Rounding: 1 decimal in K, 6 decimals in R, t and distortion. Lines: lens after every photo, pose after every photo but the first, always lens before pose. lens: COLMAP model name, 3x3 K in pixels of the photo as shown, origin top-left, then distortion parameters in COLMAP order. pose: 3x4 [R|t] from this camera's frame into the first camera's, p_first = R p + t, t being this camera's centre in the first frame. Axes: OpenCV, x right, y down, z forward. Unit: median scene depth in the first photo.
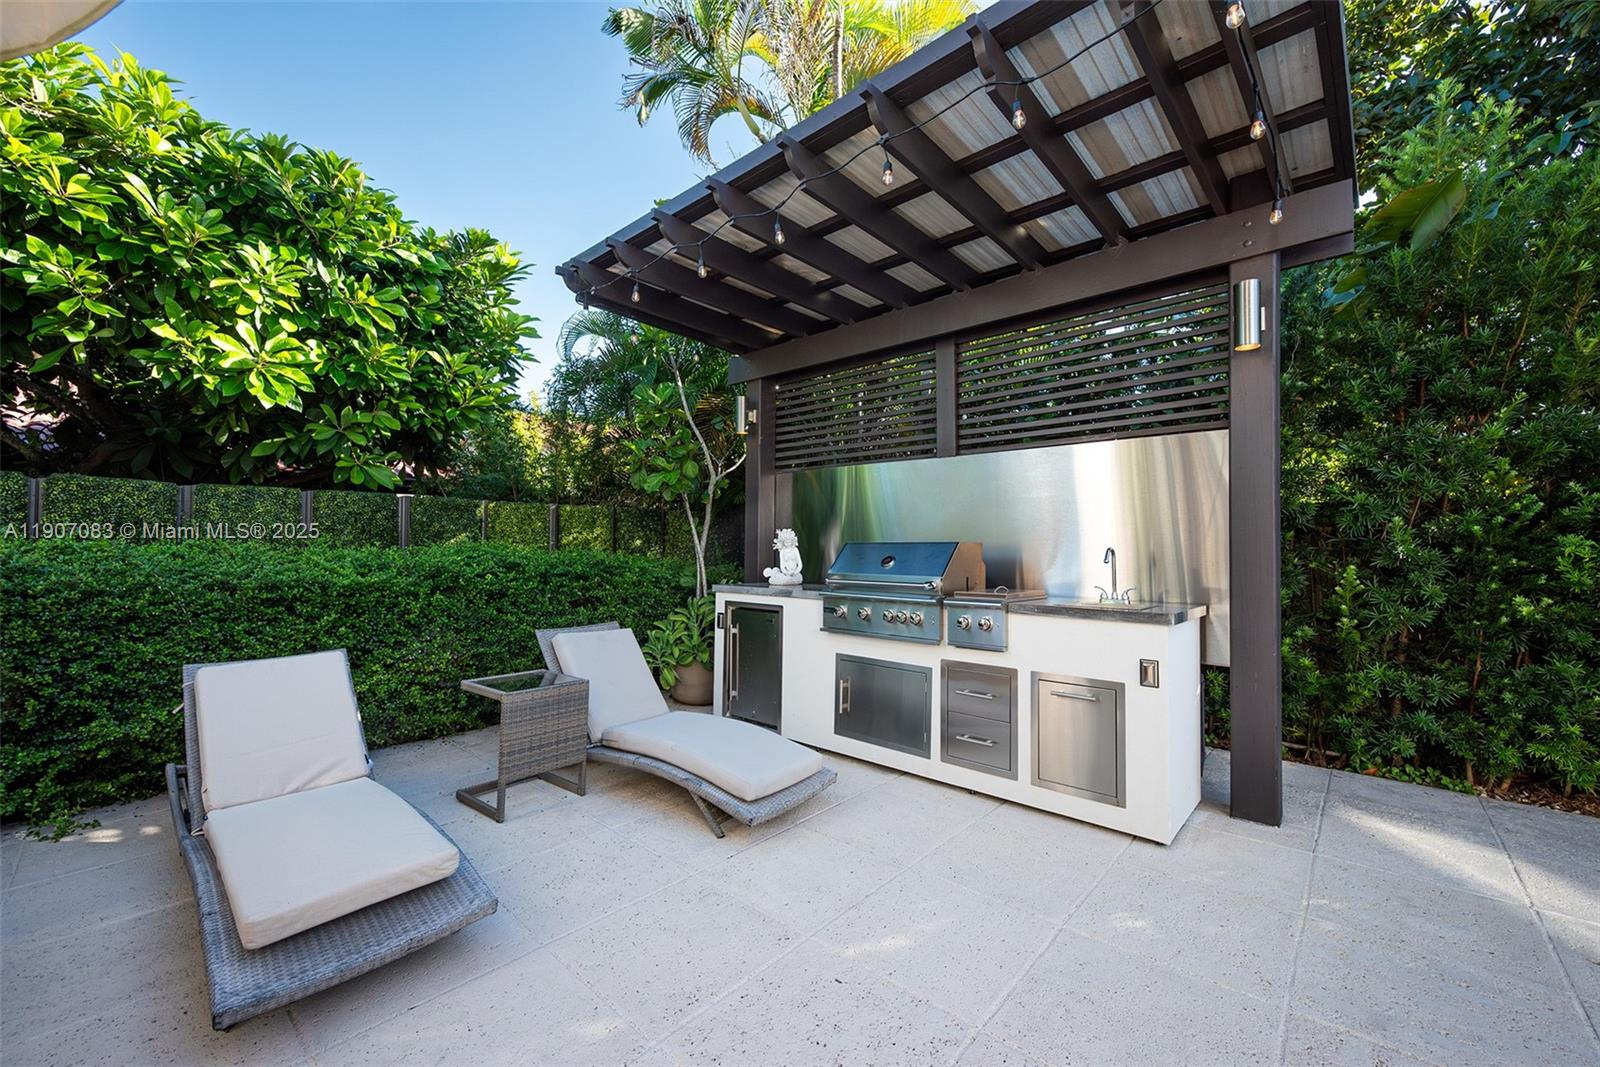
lens RADIAL K [[634.6, 0, 806.2], [0, 634.6, 539.5], [0, 0, 1]] dist [-0.003549, 0.001272]
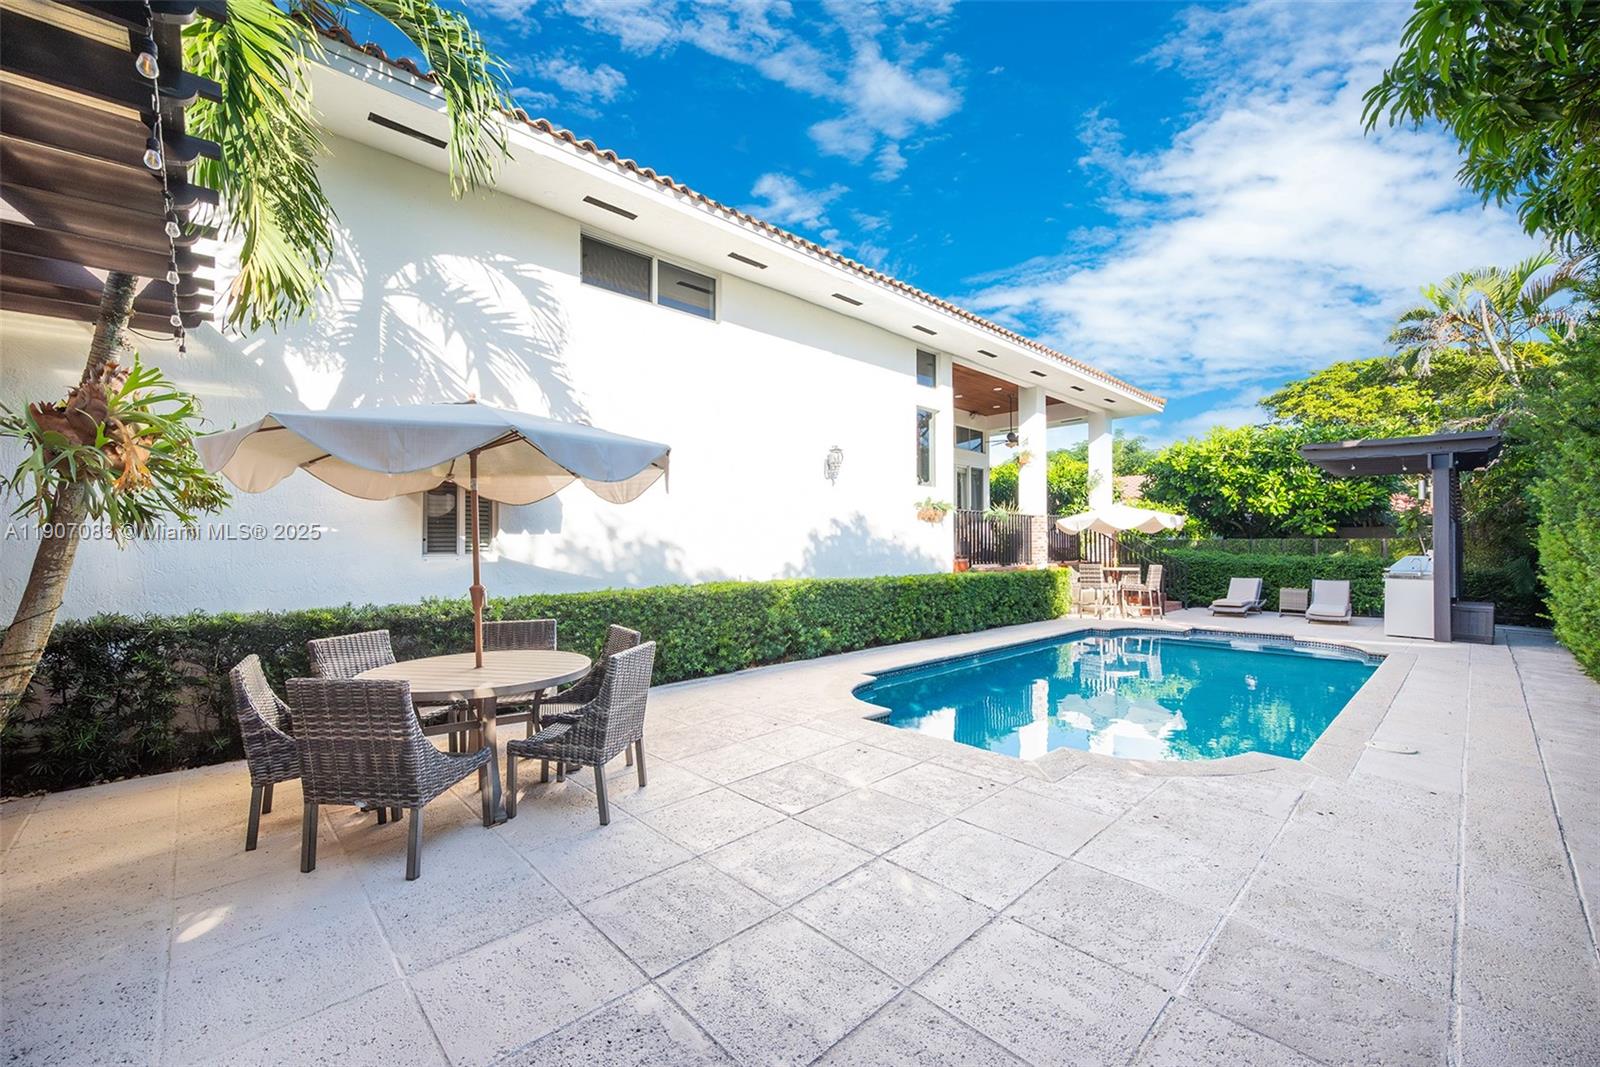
lens RADIAL K [[634.6, 0, 770.5], [0, 634.6, 541.4], [0, 0, 1]] dist [-0.003549, 0.001272]
pose [[-0.116735, -0.015910, -0.993036, 2.883745], [0.012792, 0.999765, -0.017522, -0.039824], [0.993081, -0.014748, -0.116504, -1.337379]]
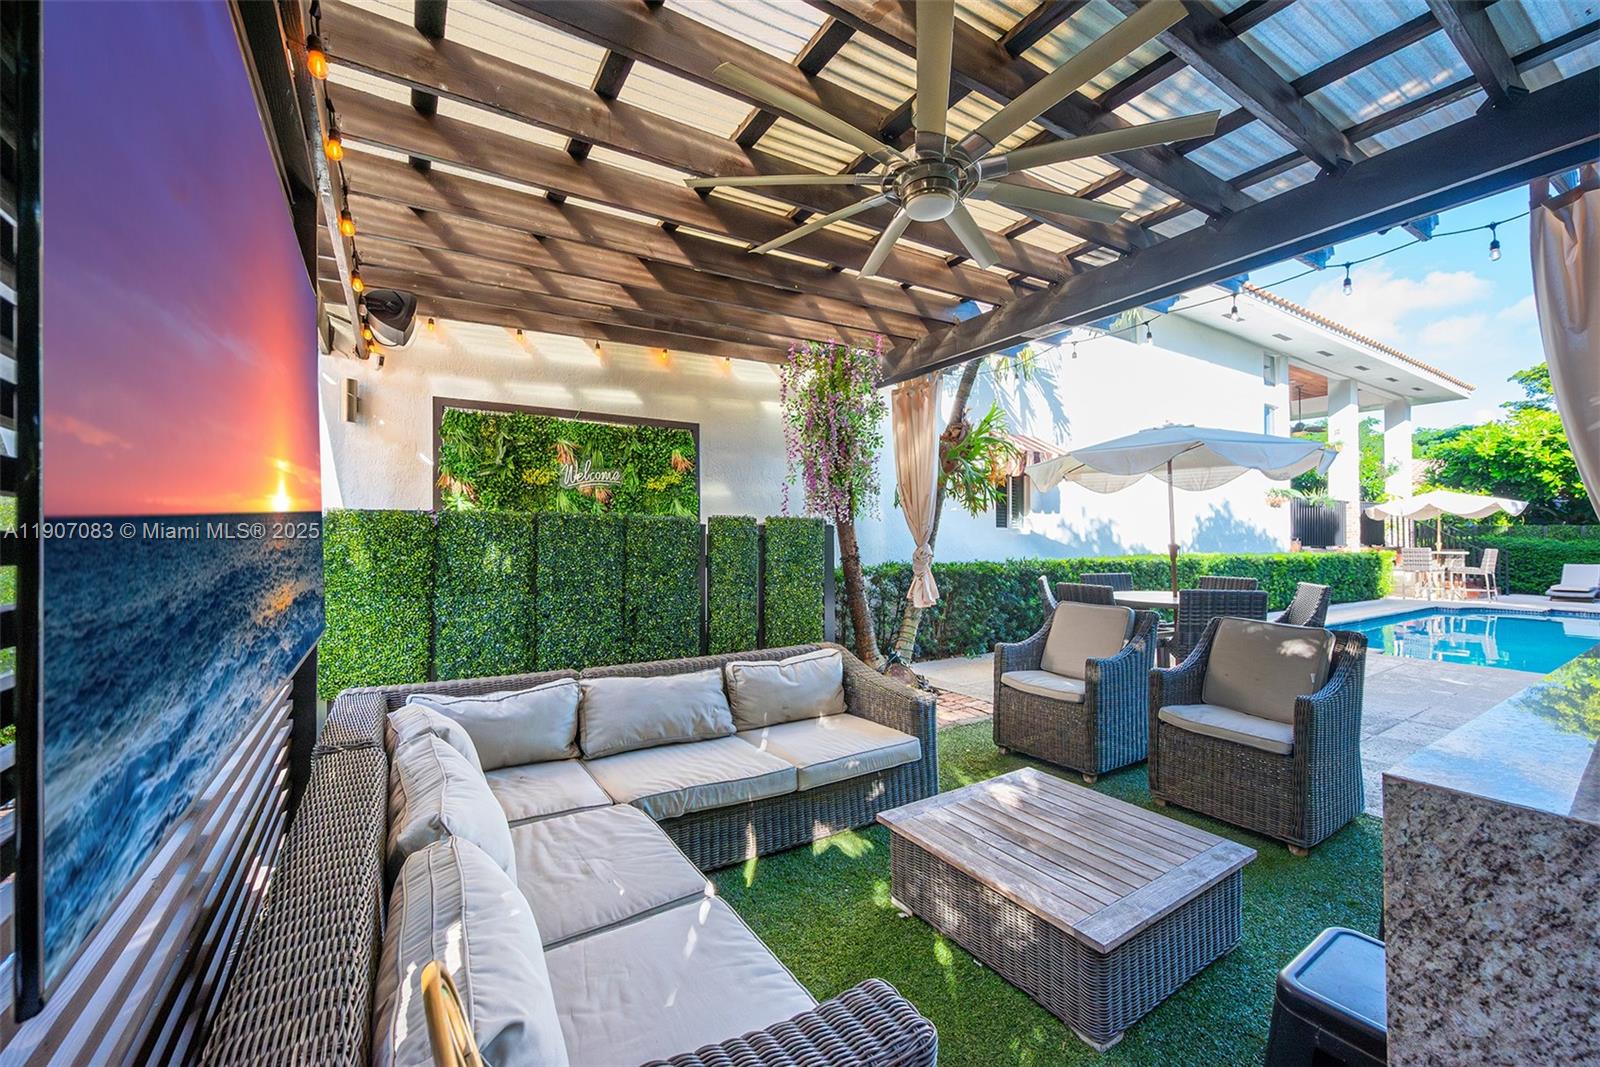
lens RADIAL K [[634.6, 0, 792.1], [0, 634.6, 523.8], [0, 0, 1]] dist [-0.003549, 0.001272]
pose [[-0.285147, -0.026131, -0.958128, 3.560121], [0.002624, 0.999603, -0.028044, -0.005264], [0.958480, -0.010510, -0.284965, -2.190806]]
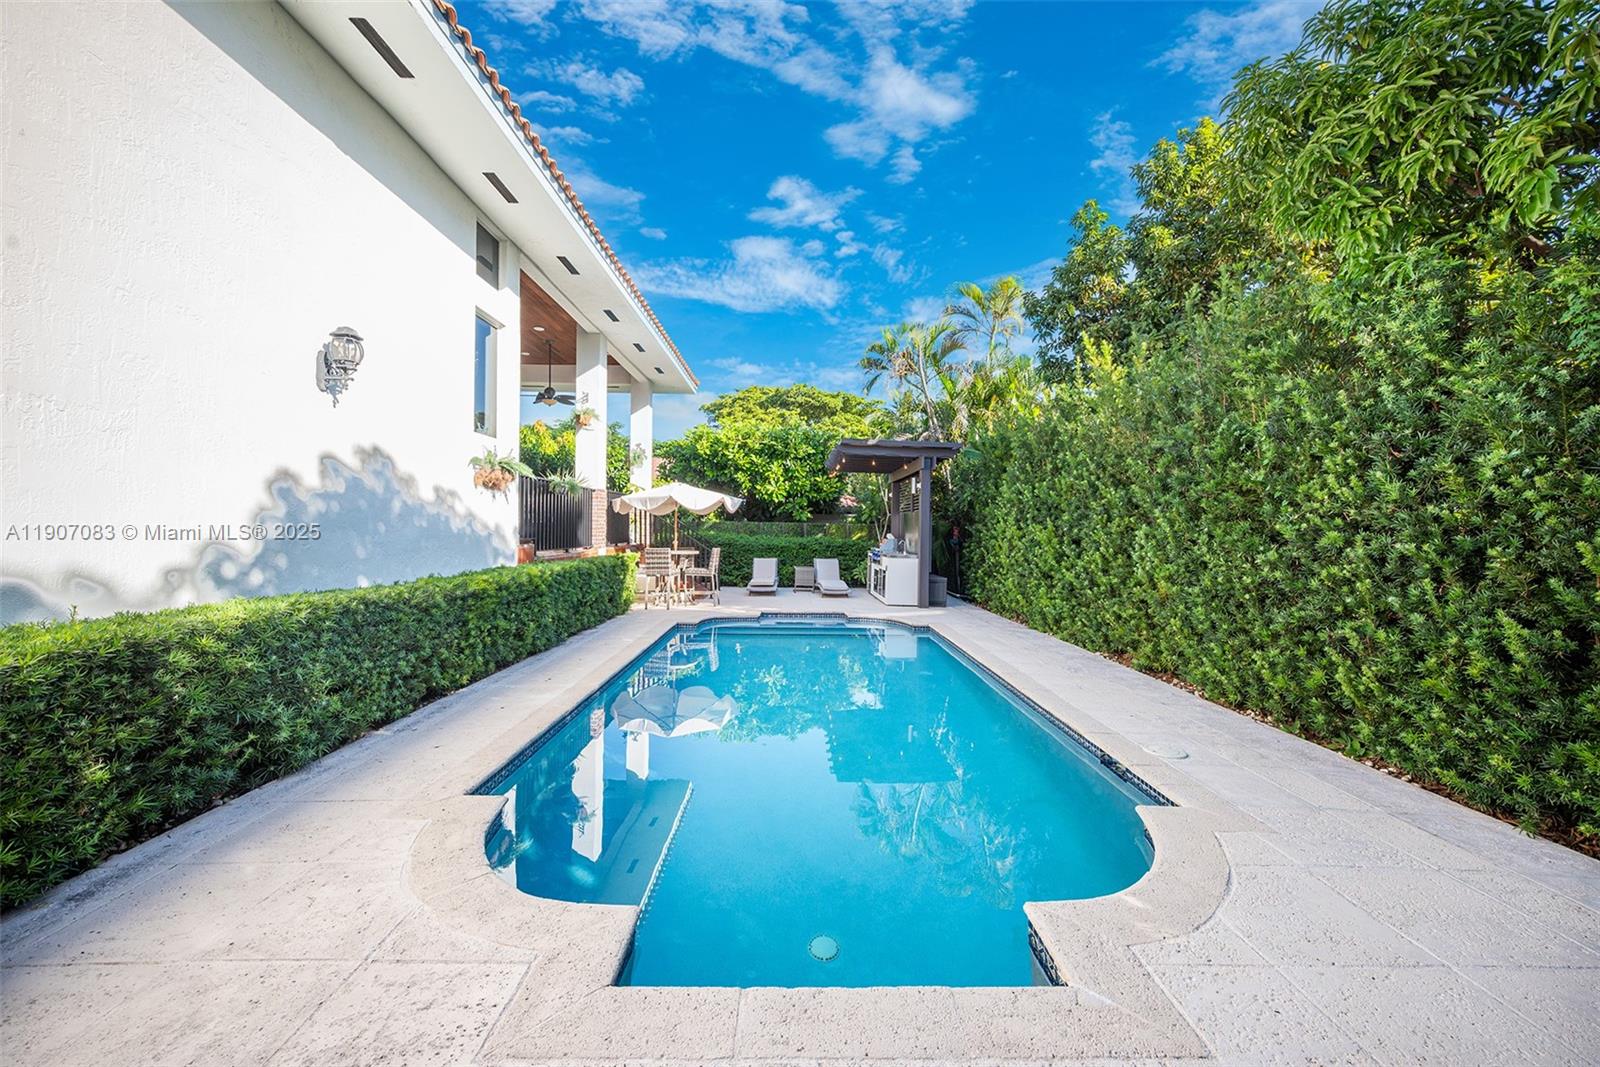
lens RADIAL K [[634.6, 0, 803.2], [0, 634.6, 534.1], [0, 0, 1]] dist [-0.003549, 0.001272]
pose [[0.670963, 0.006772, -0.741460, 2.145579], [0.002796, 0.999928, 0.011663, -0.051792], [0.741486, -0.009899, 0.670896, -1.499472]]
